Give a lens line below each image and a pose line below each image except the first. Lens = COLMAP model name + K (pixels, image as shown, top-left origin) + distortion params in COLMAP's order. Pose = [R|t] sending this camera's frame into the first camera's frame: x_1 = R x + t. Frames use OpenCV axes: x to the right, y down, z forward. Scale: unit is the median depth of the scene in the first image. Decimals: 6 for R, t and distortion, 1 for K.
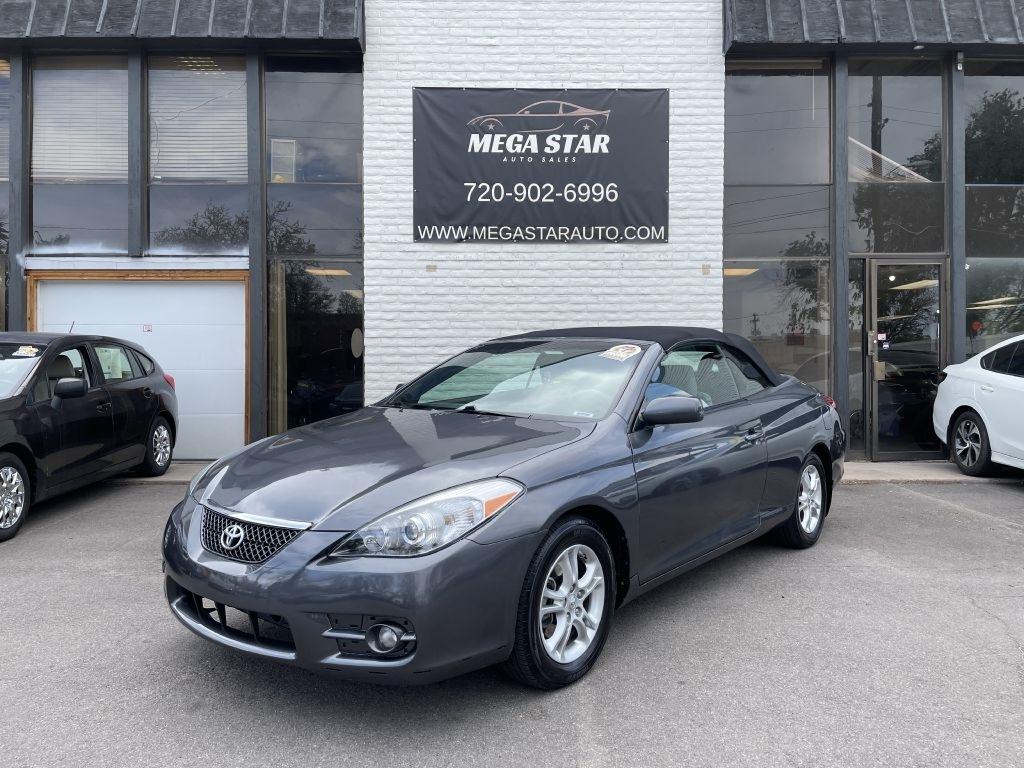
lens RADIAL K [[768.0, 0, 518.6], [0, 768.0, 391.3], [0, 0, 1]] dist [0.085213, -0.102769]
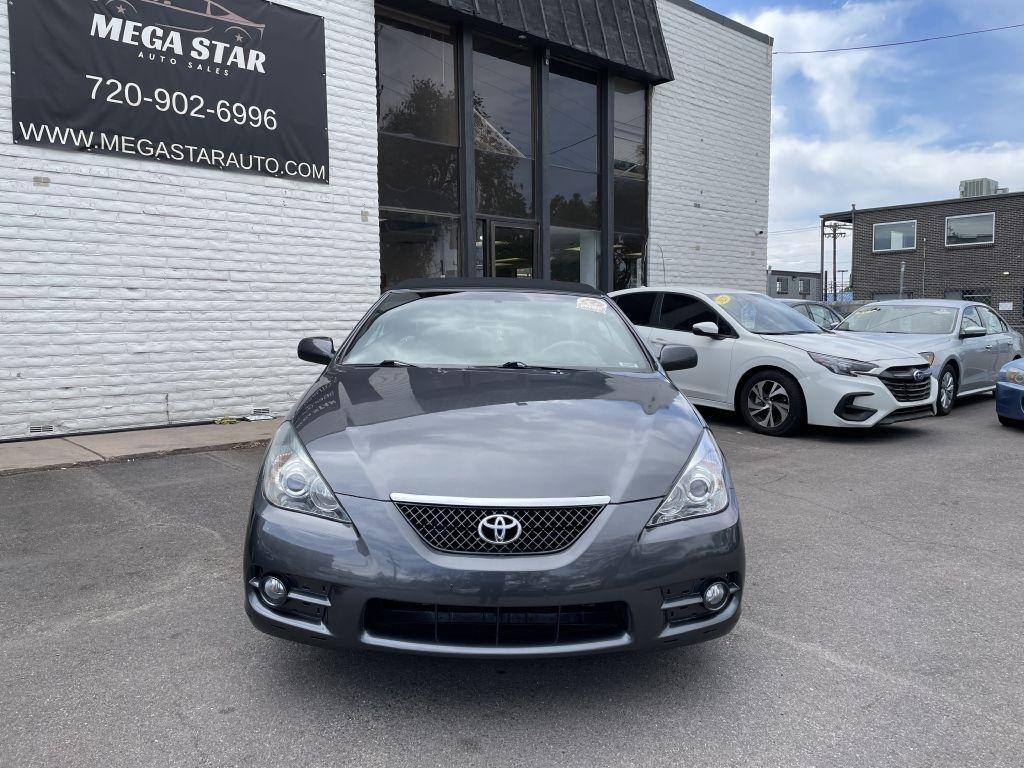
lens RADIAL K [[768.0, 0, 517.5], [0, 768.0, 386.0], [0, 0, 1]] dist [0.085213, -0.102769]
pose [[0.754320, -0.059488, 0.653806, -0.273006], [0.017292, 0.997341, 0.070794, -0.007084], [-0.656279, -0.042096, 0.753343, 0.115926]]
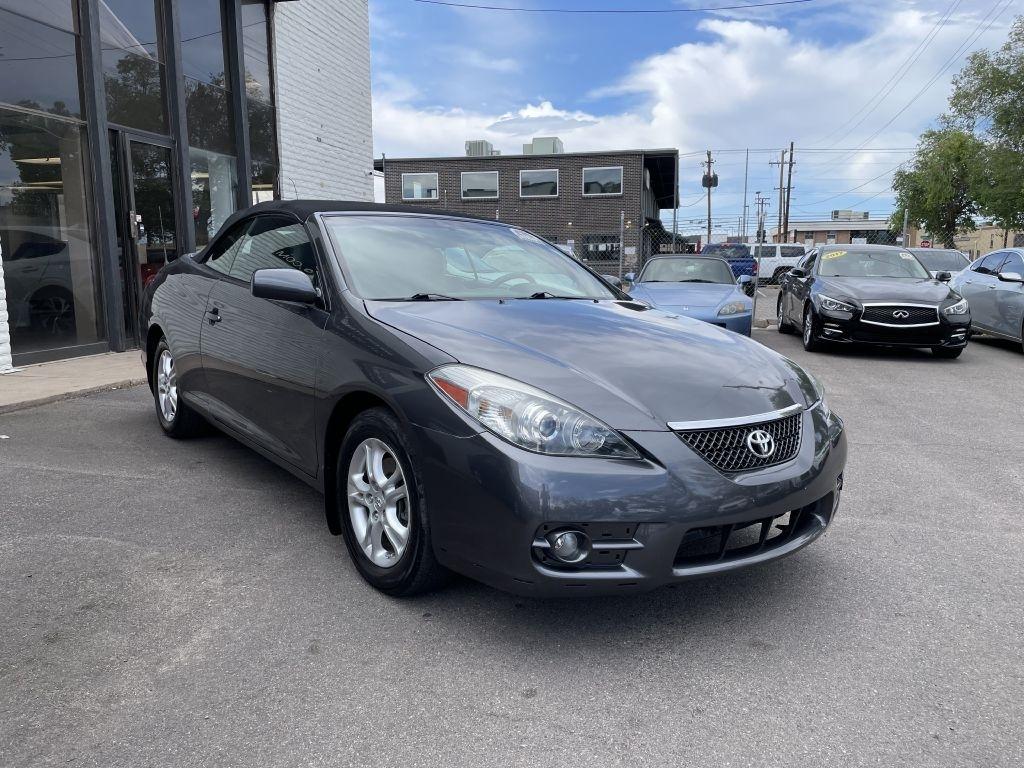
lens RADIAL K [[768.0, 0, 509.6], [0, 768.0, 385.1], [0, 0, 1]] dist [0.085213, -0.102769]
pose [[0.227432, -0.153195, 0.961668, -0.389100], [0.019283, 0.988063, 0.152839, -0.004809], [-0.973603, -0.016217, 0.227672, 0.333188]]
